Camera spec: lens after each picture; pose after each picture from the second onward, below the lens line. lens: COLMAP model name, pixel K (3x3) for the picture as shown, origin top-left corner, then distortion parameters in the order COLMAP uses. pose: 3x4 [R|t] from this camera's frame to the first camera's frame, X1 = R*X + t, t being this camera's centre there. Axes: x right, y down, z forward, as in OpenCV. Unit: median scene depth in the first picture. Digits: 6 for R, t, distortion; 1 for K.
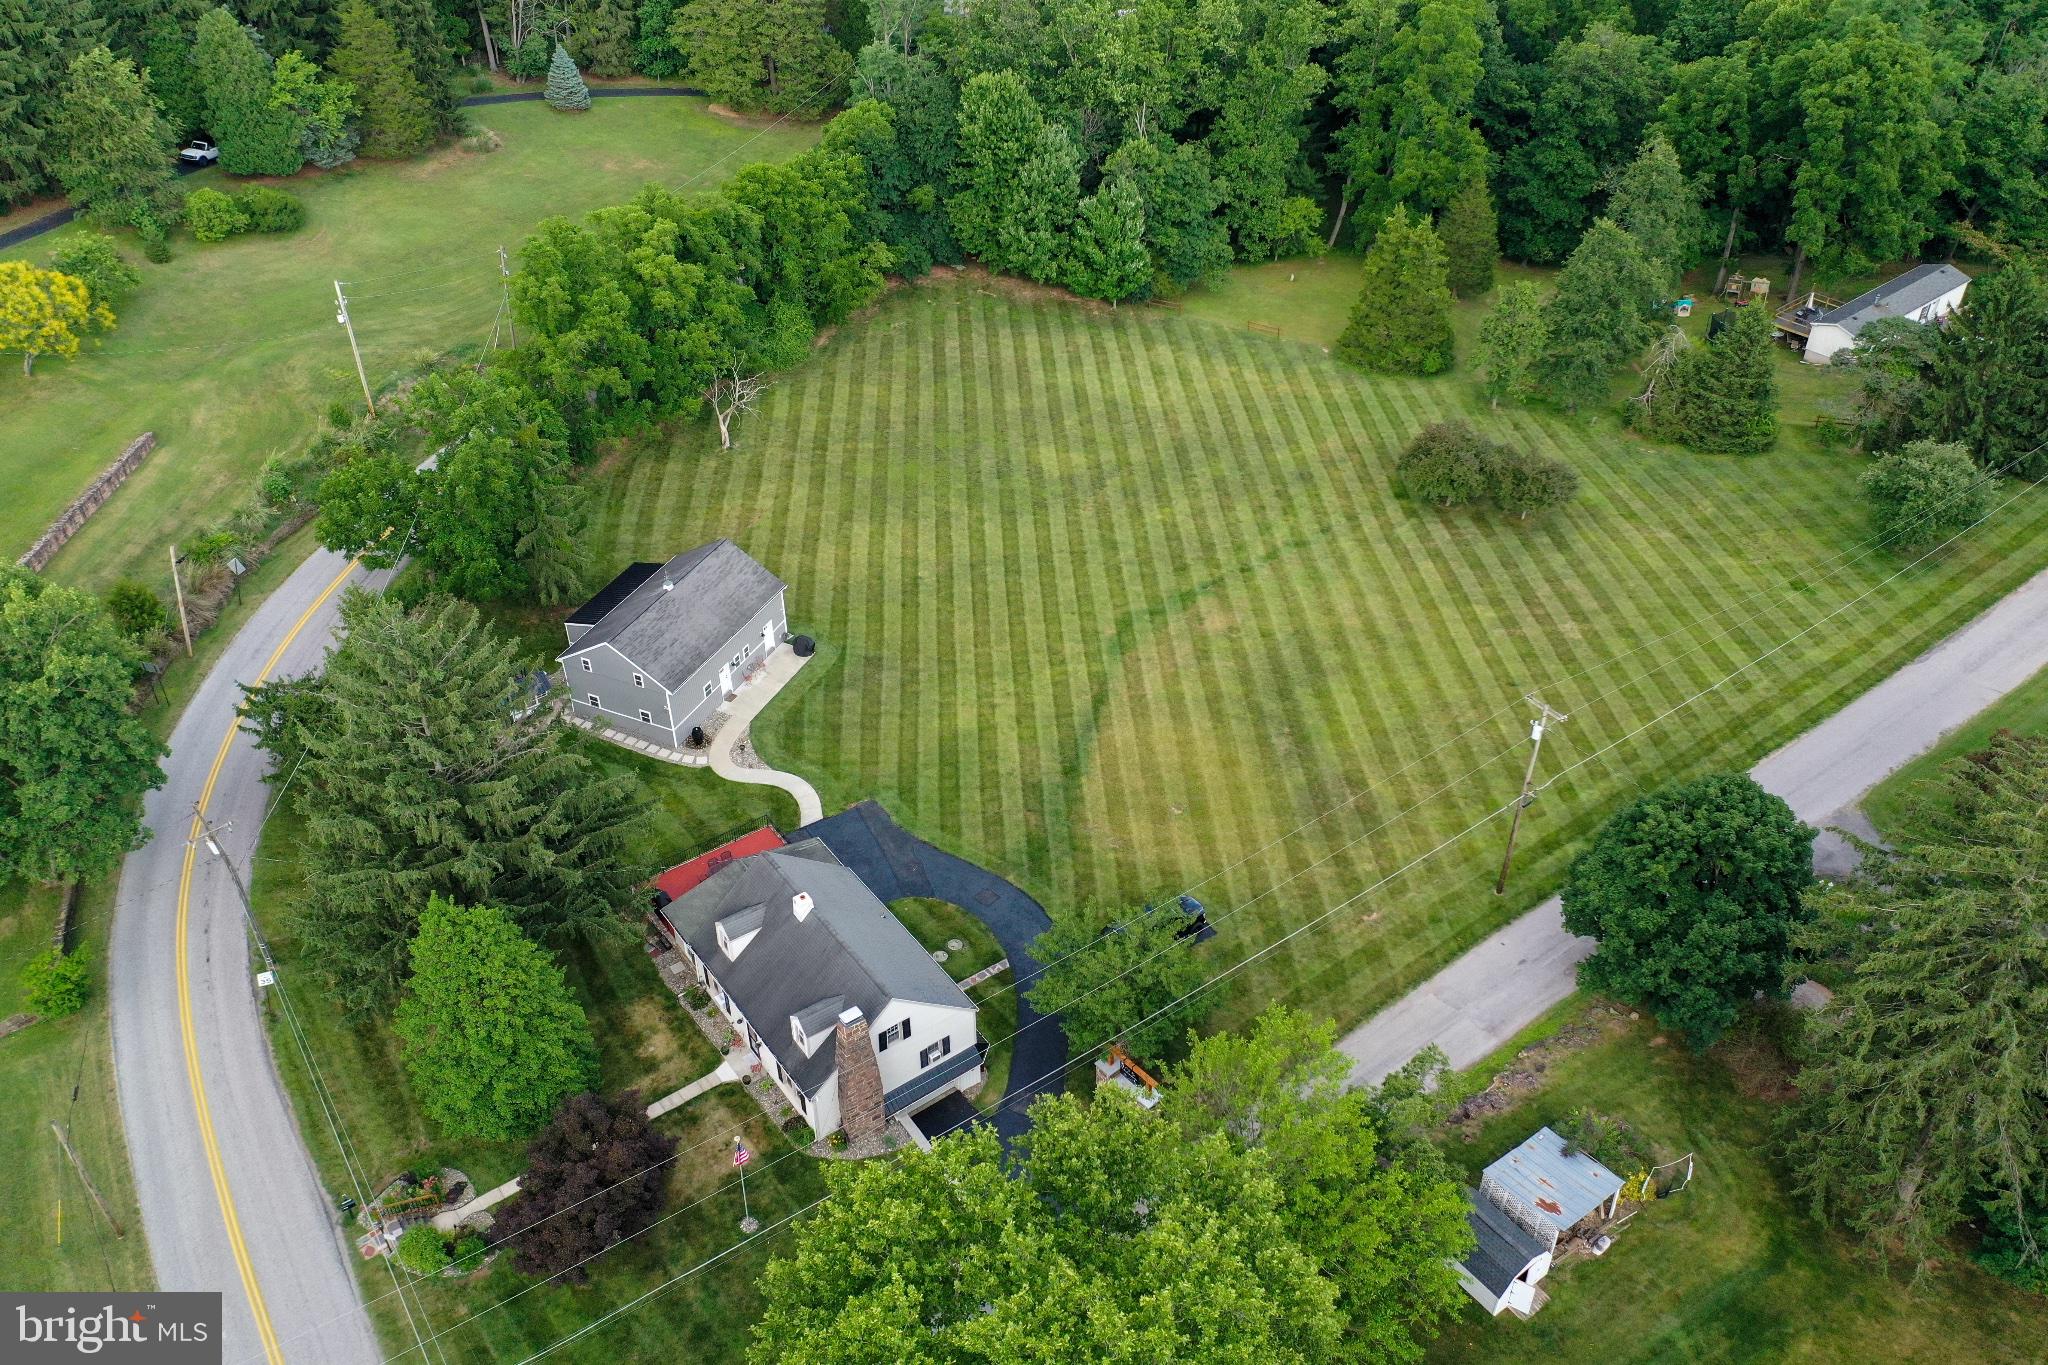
lens RADIAL K [[1629.7, 0, 1029.1], [0, 1629.7, 684.1], [0, 0, 1]] dist [0.013210, 0.002130]
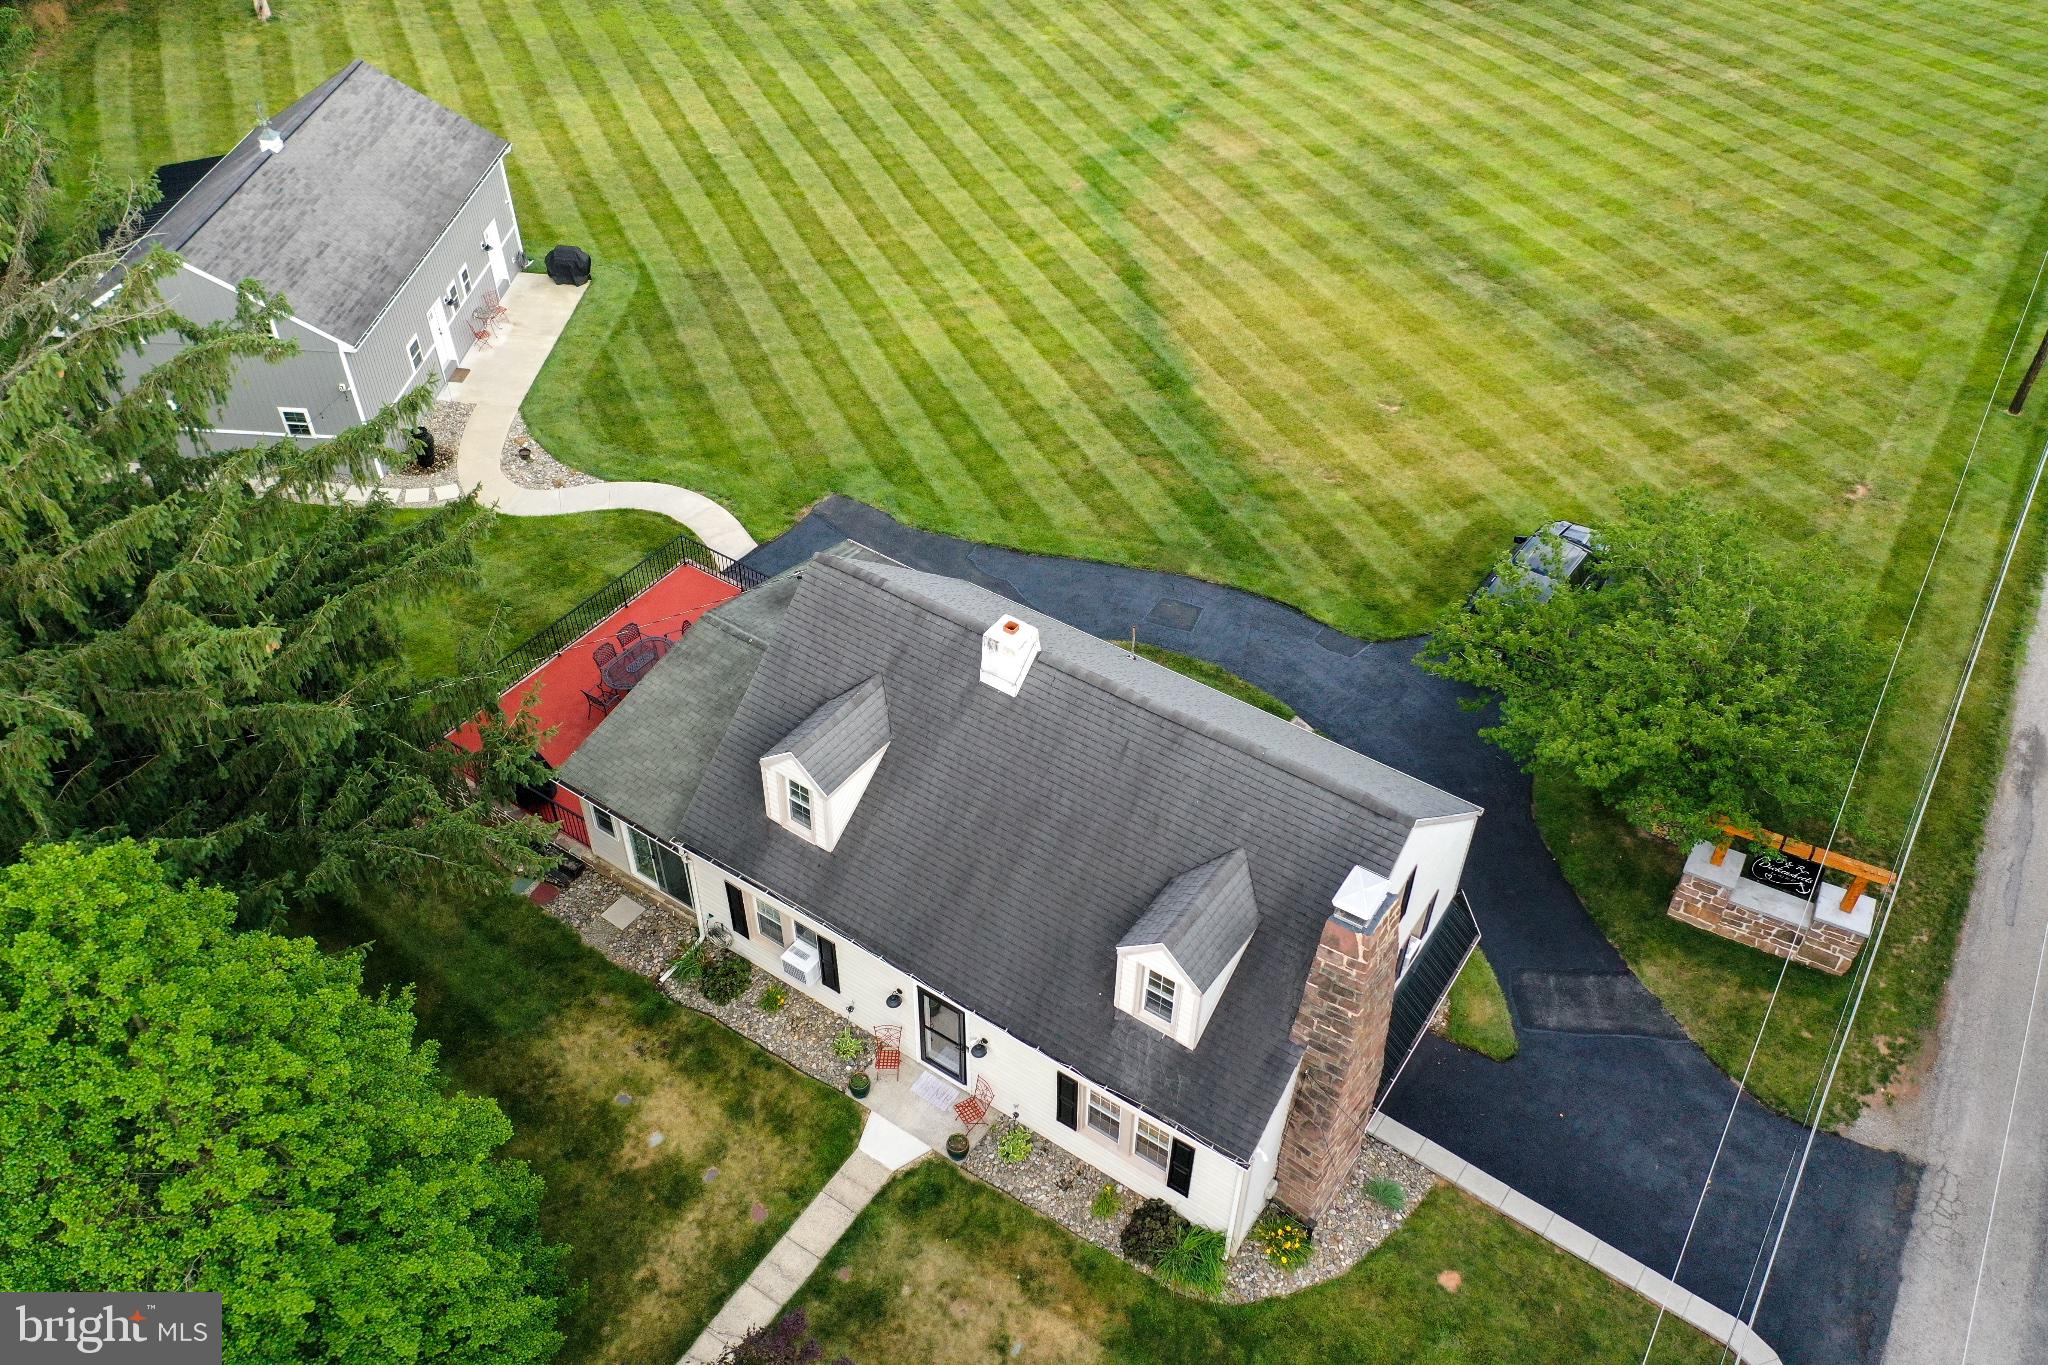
lens RADIAL K [[1629.7, 0, 1030.4], [0, 1629.7, 679.4], [0, 0, 1]] dist [0.013210, 0.002130]
pose [[0.940259, -0.220773, 0.259176, -0.180433], [0.196334, 0.973531, 0.117004, 0.078672], [-0.278147, -0.059129, 0.958717, 0.509814]]
